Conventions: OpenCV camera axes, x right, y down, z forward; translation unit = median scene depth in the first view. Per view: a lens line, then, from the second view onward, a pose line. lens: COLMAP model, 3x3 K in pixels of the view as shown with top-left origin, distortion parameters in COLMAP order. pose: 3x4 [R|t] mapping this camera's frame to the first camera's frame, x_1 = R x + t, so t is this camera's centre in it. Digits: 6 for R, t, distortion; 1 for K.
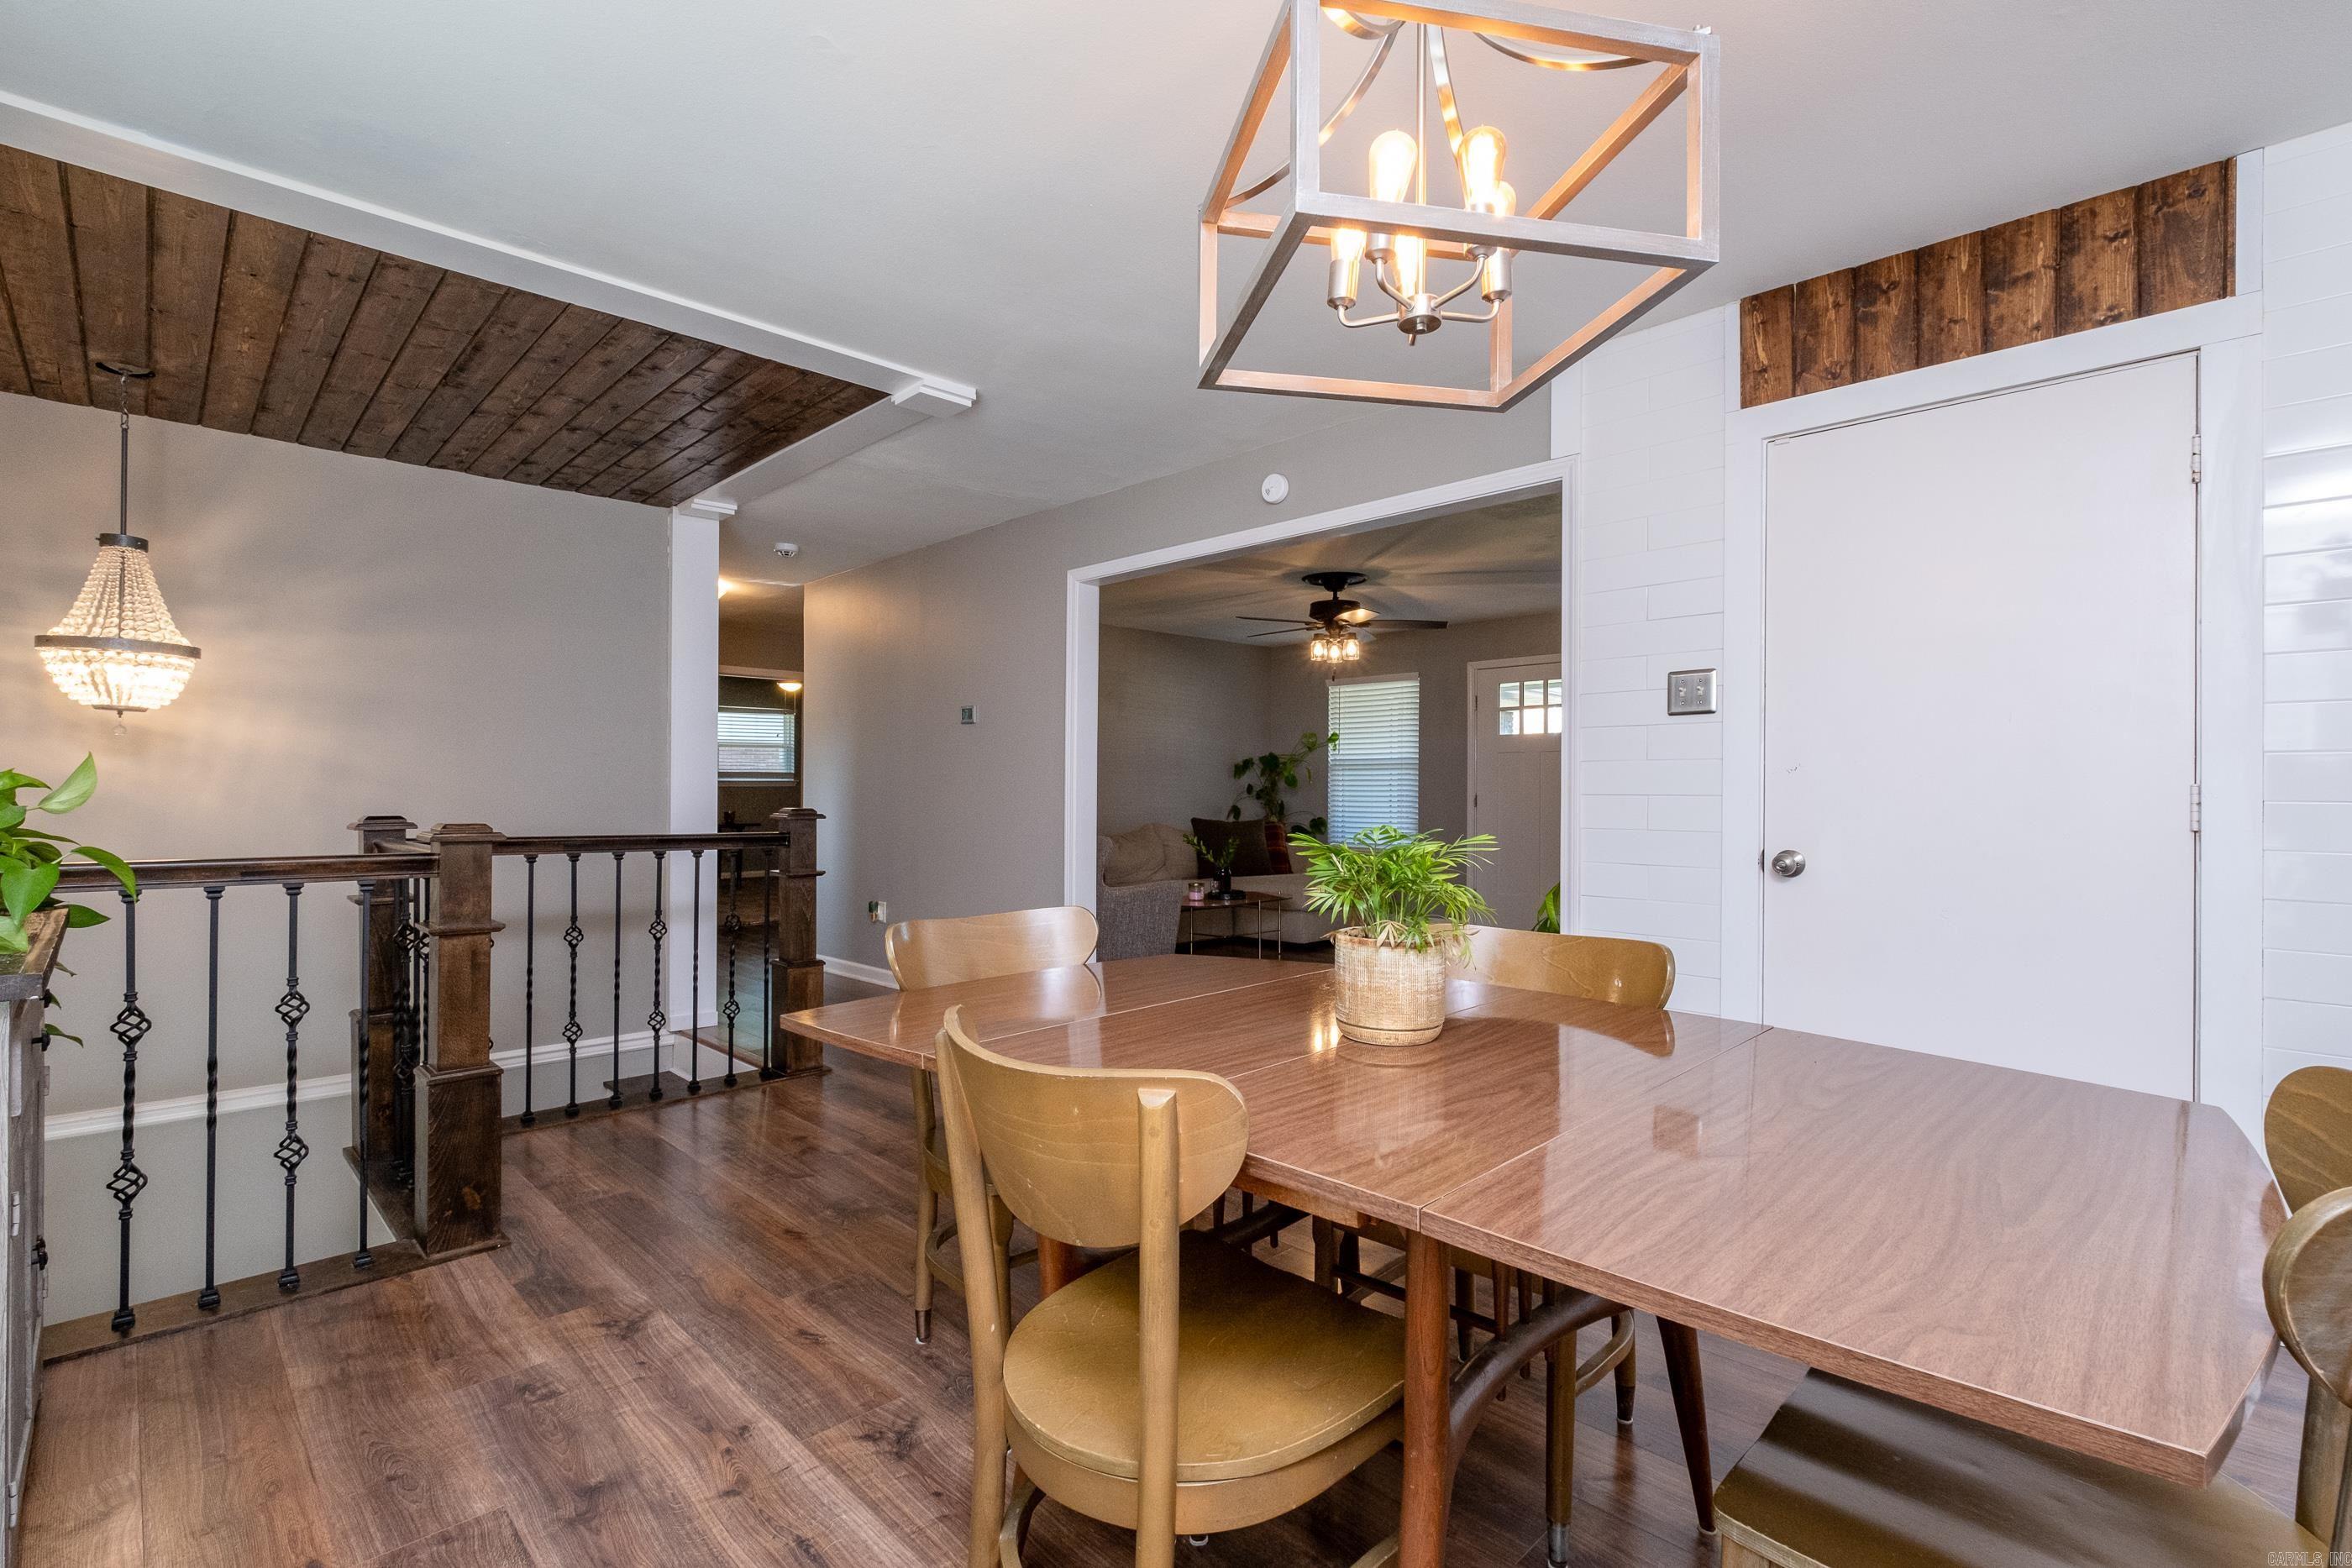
lens RADIAL K [[1062.4, 0, 1191.5], [0, 1062.4, 777.8], [0, 0, 1]] dist [-0.005635, -0.002149]
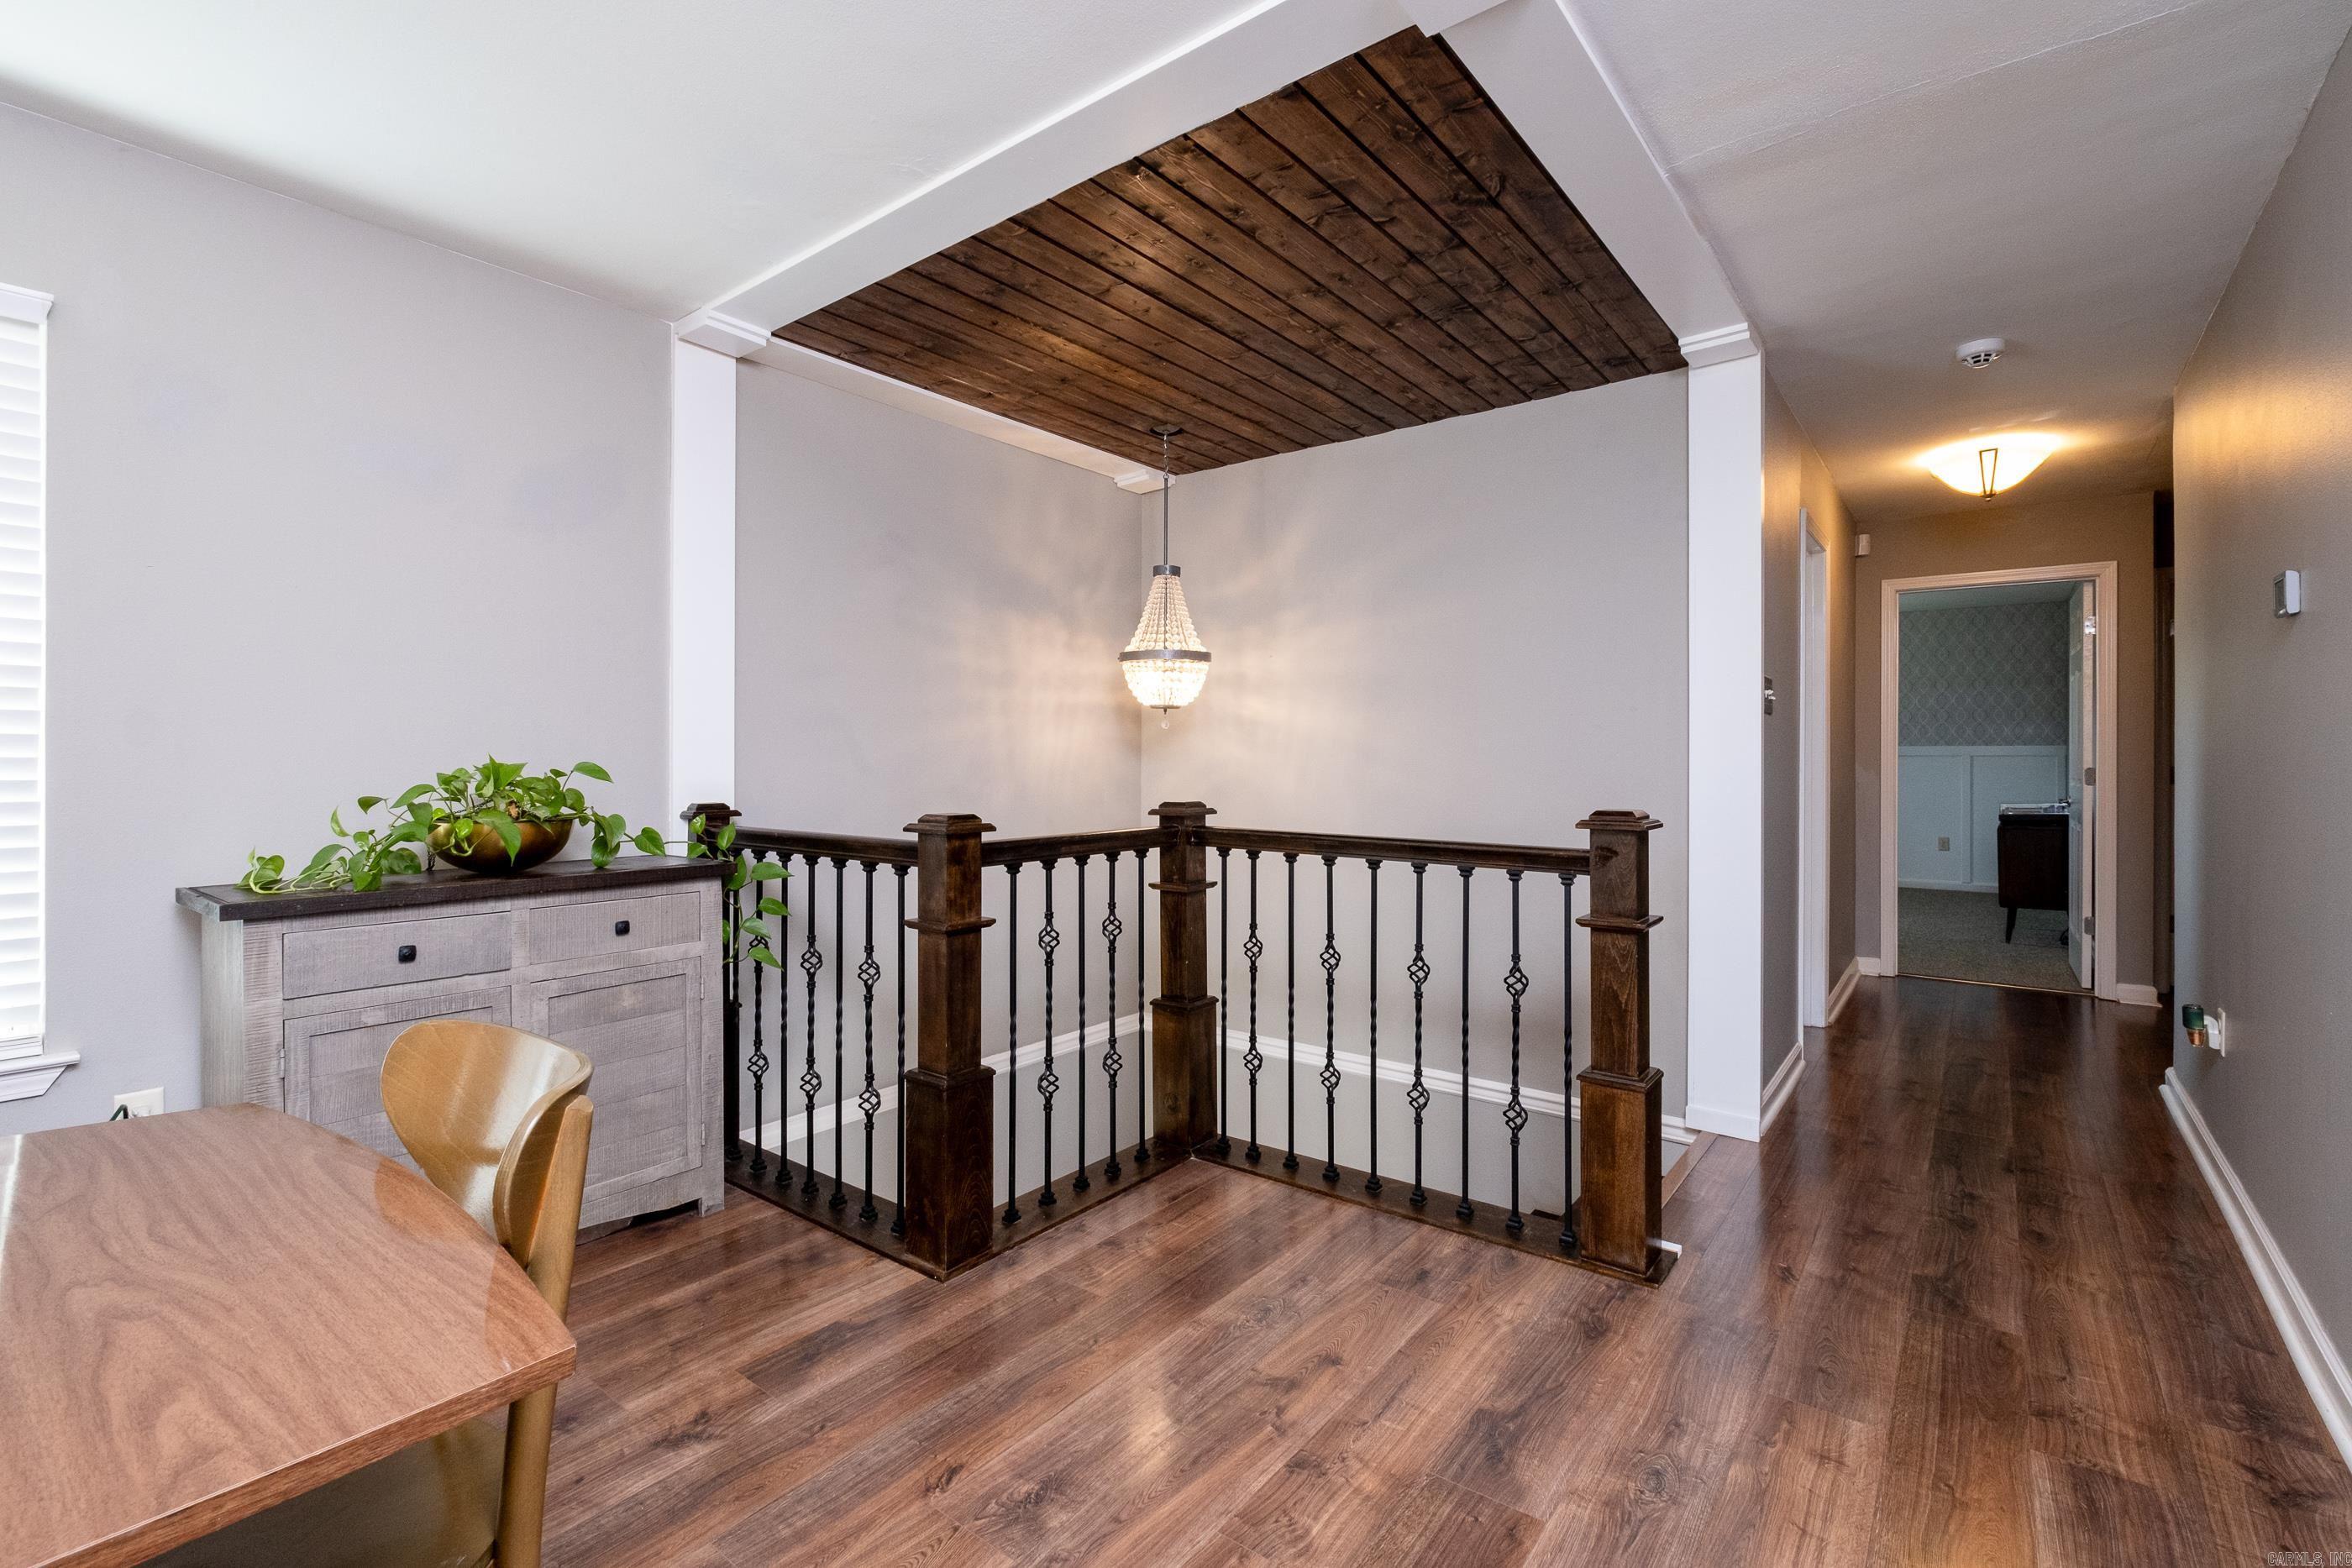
lens RADIAL K [[1062.4, 0, 1154.3], [0, 1062.4, 776.8], [0, 0, 1]] dist [-0.005635, -0.002149]
pose [[0.128127, 0.014202, -0.991656, 0.215846], [0.017349, 0.999712, 0.016559, -0.005706], [0.991606, -0.019326, 0.127843, 0.814901]]
